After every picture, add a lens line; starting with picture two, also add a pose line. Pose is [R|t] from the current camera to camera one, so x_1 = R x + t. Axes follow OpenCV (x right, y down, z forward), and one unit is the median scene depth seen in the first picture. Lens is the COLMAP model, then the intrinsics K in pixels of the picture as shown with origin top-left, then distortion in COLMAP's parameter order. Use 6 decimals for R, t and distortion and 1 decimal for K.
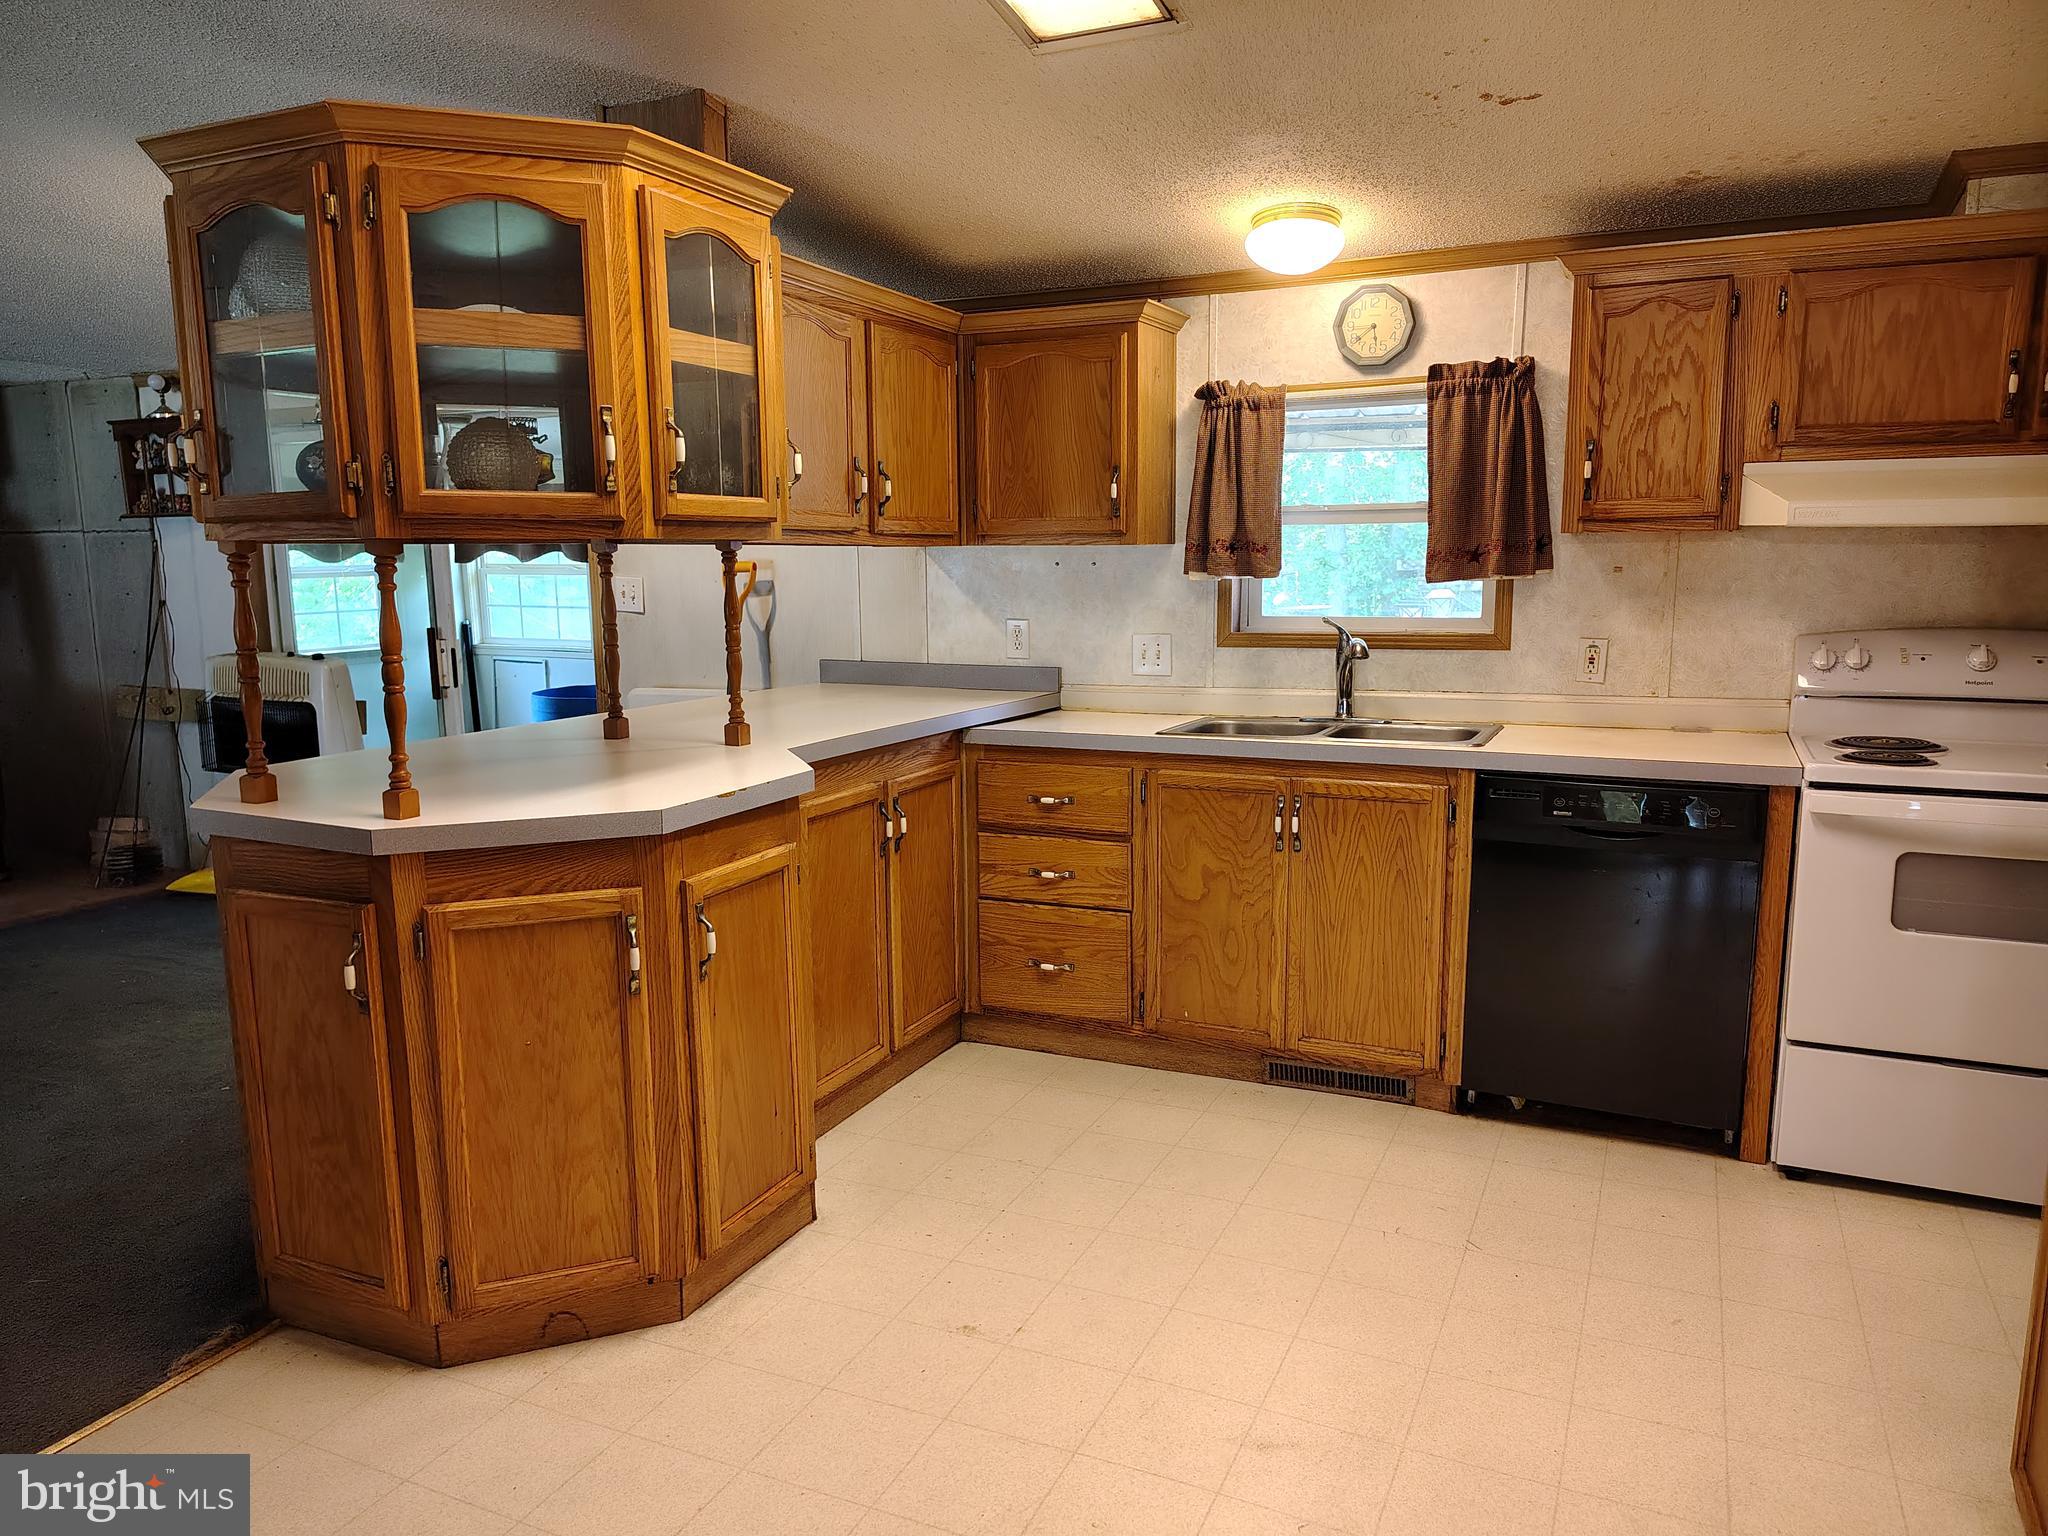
lens RADIAL K [[1397.2, 0, 1027.6], [0, 1397.2, 770.6], [0, 0, 1]] dist [0.052643, -0.062962]
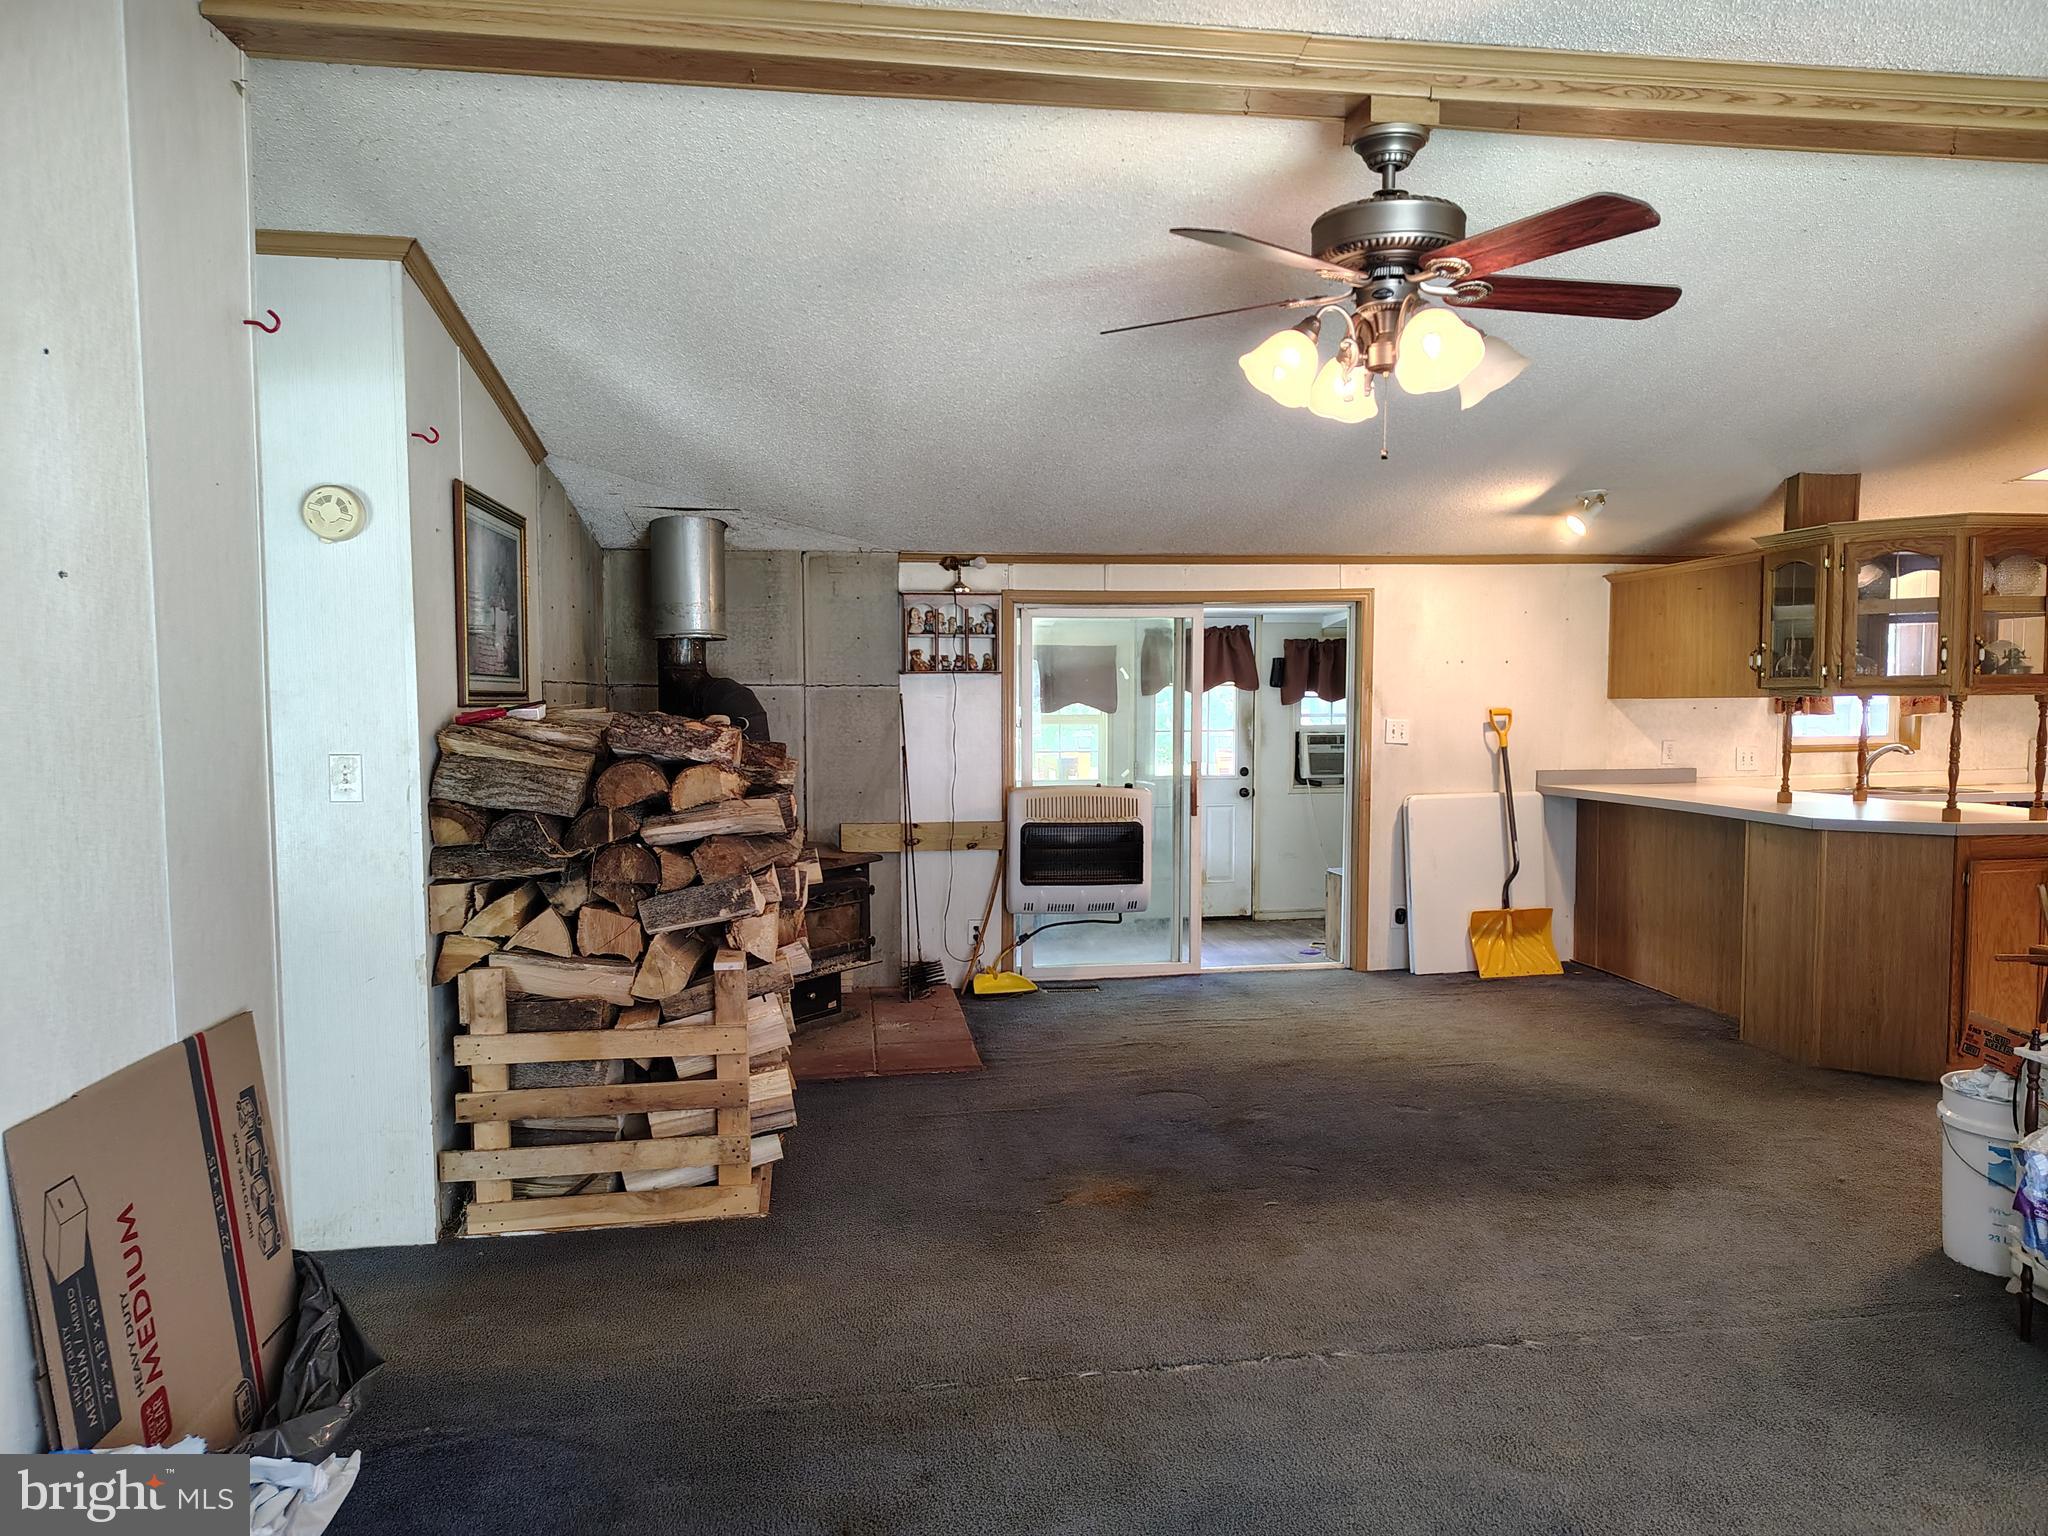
lens RADIAL K [[1397.2, 0, 1027.6], [0, 1397.2, 770.6], [0, 0, 1]] dist [0.052643, -0.062962]
pose [[0.824635, -0.029208, 0.564910, -1.187783], [0.085959, 0.993539, -0.074110, -0.008389], [-0.559095, 0.109673, 0.821818, 0.013109]]
